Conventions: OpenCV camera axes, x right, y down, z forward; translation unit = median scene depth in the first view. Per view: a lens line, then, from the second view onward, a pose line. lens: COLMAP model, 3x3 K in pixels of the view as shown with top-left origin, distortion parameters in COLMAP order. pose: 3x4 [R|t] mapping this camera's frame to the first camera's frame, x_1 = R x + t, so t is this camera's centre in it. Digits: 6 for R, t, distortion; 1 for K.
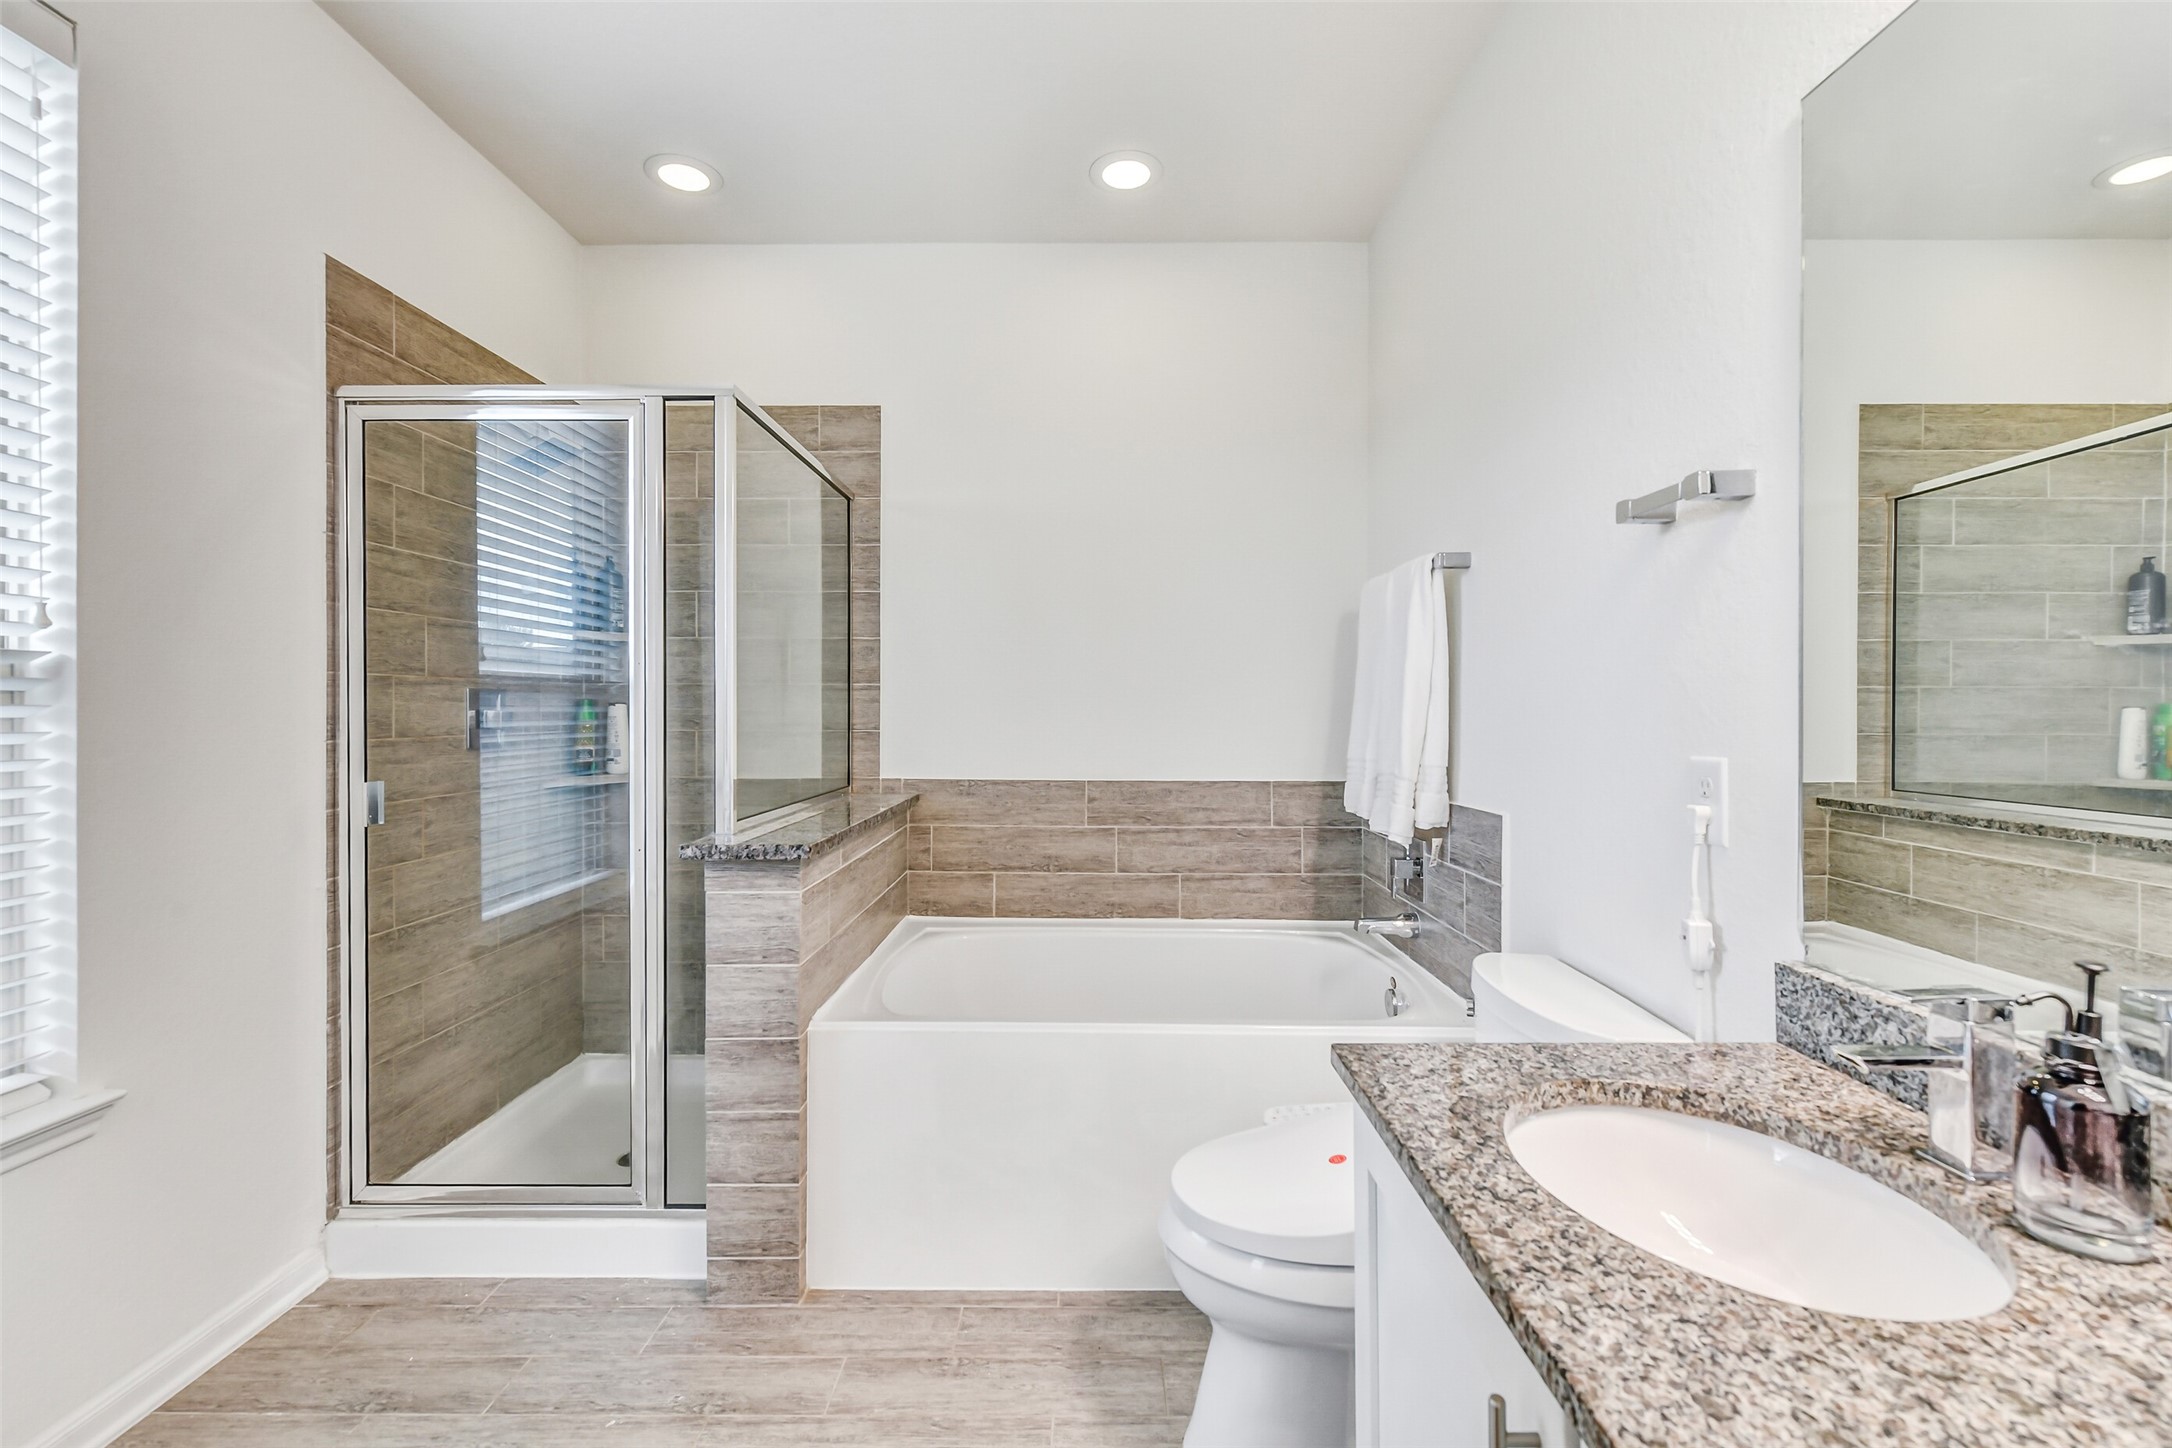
lens RADIAL K [[955.6, 0, 1089.0], [0, 955.6, 702.0], [0, 0, 1]] dist [-0.005410, -0.000623]
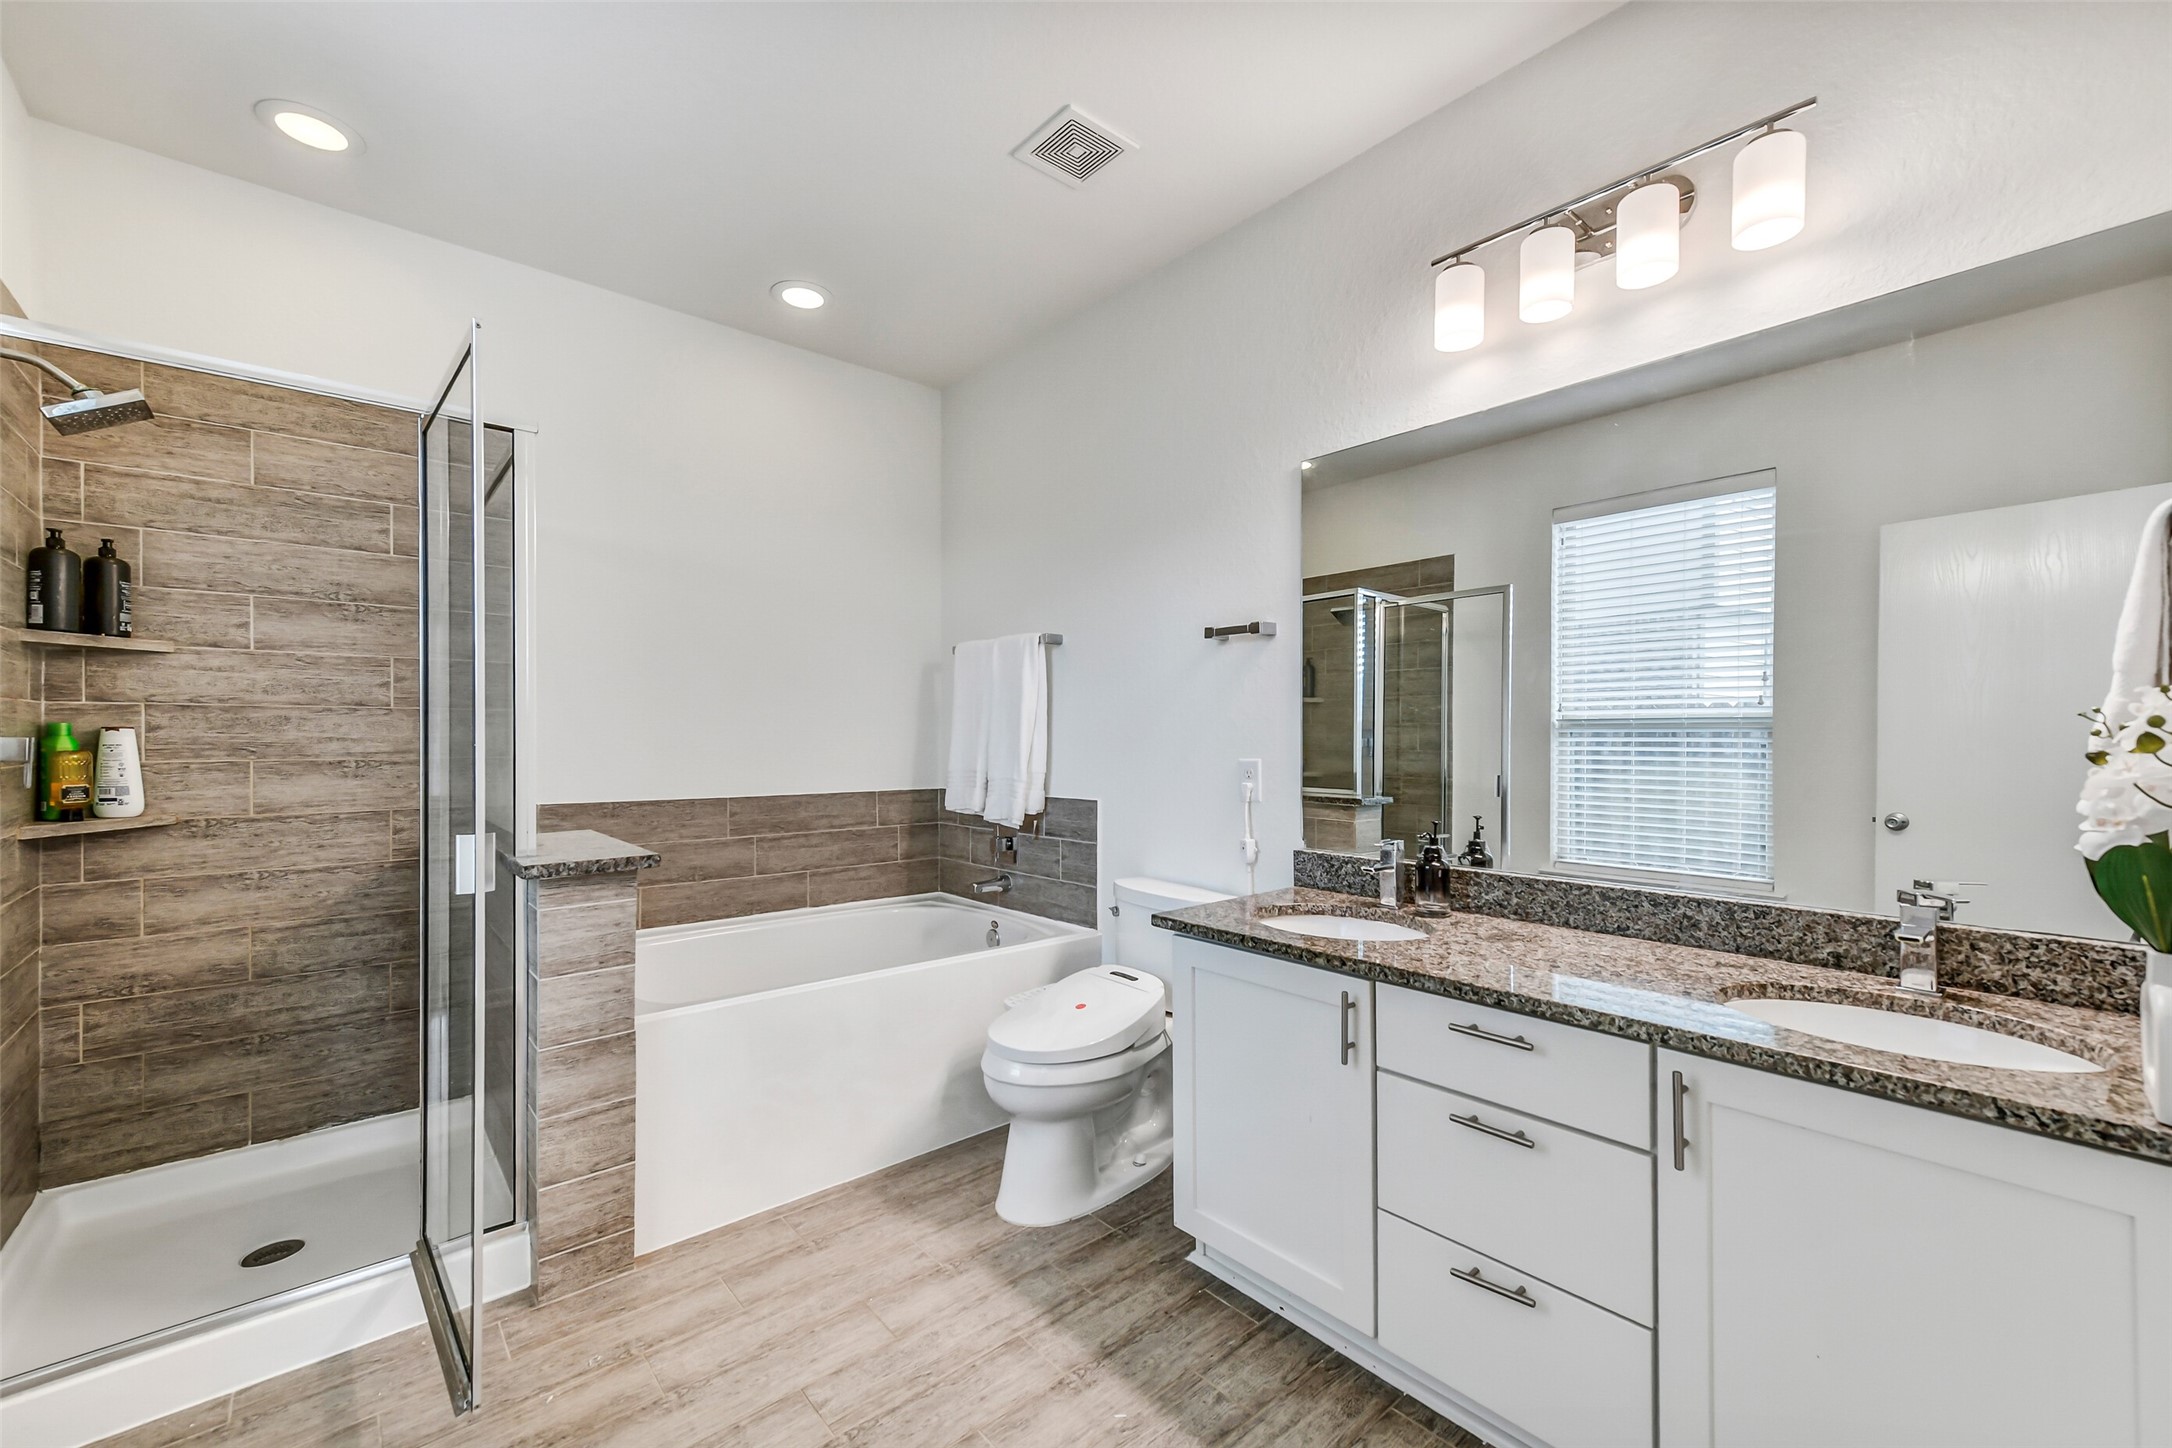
lens RADIAL K [[919.3, 0, 1086.0], [0, 919.3, 724.0], [0, 0, 1]] dist [0.001368, 0.000265]
pose [[0.741291, 0.007571, 0.671142, -0.558032], [-0.005043, 0.999971, -0.005711, -0.002085], [-0.671165, 0.000849, 0.741307, -0.132657]]
